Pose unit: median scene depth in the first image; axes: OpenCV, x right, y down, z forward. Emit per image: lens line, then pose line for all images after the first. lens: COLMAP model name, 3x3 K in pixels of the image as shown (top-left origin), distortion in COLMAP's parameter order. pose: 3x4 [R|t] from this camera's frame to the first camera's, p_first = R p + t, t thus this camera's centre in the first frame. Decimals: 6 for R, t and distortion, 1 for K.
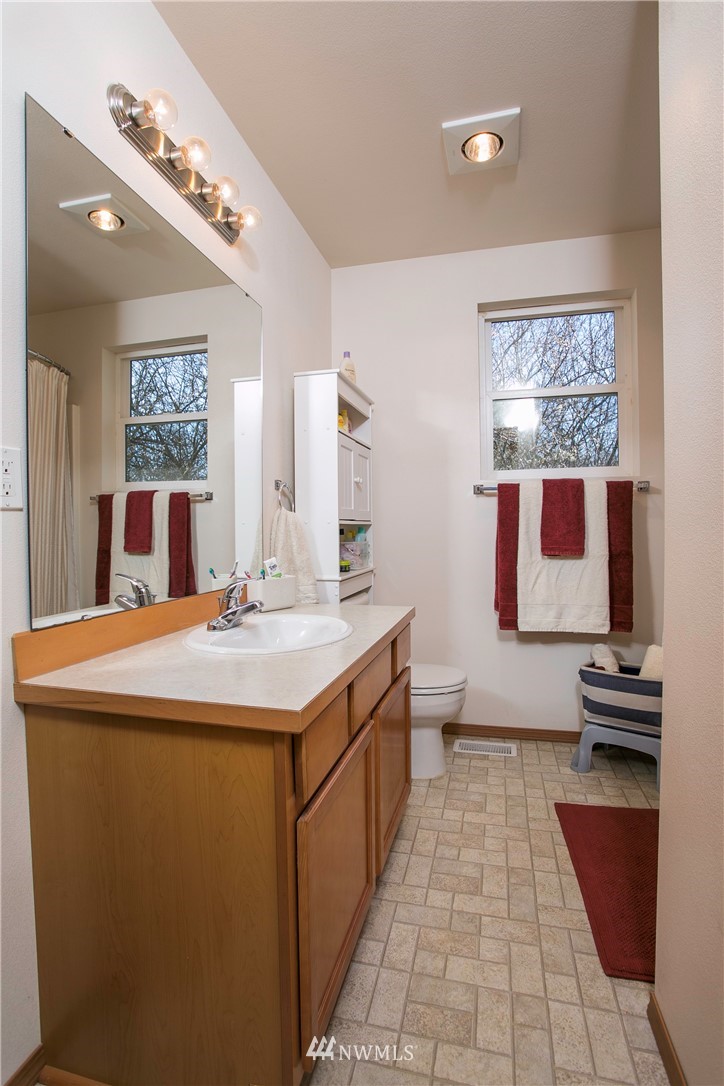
lens RADIAL K [[527.2, 0, 362.5], [0, 527.2, 536.1], [0, 0, 1]] dist [-0.038874, 0.002902]
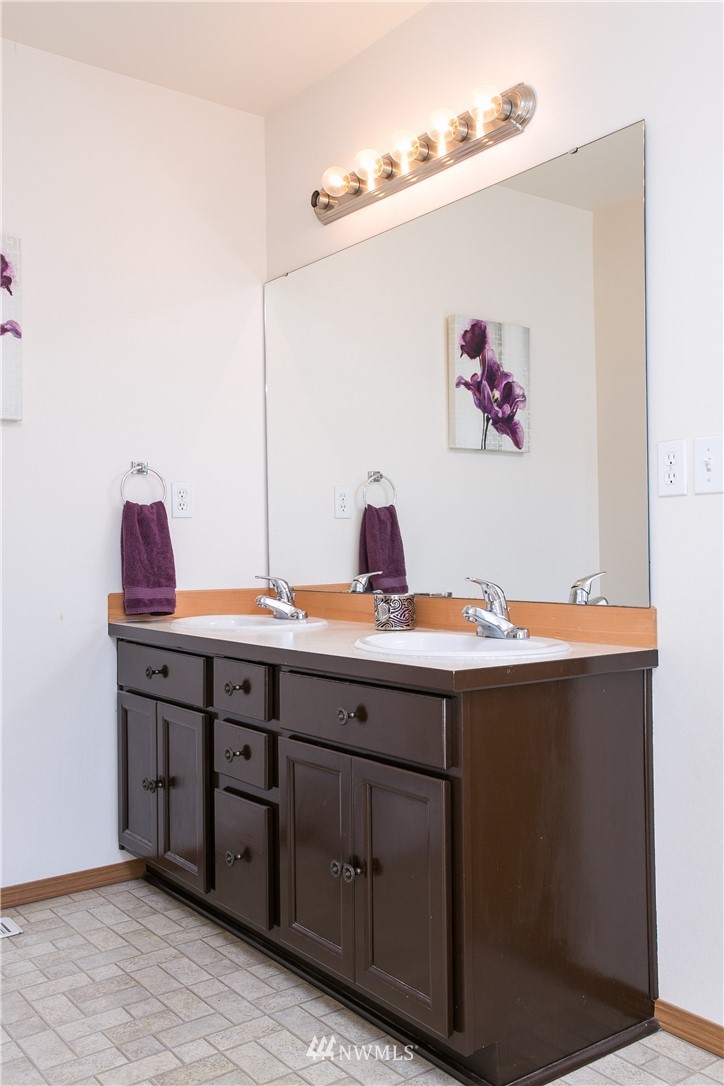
lens RADIAL K [[963.7, 0, 364.3], [0, 963.7, 544.3], [0, 0, 1]] dist [0.014355, 0.010101]
pose [[-0.629081, -0.006886, -0.777309, 1.010949], [-0.006791, 0.999971, -0.003362, 0.021223], [0.777310, 0.003163, -0.629110, 2.117875]]
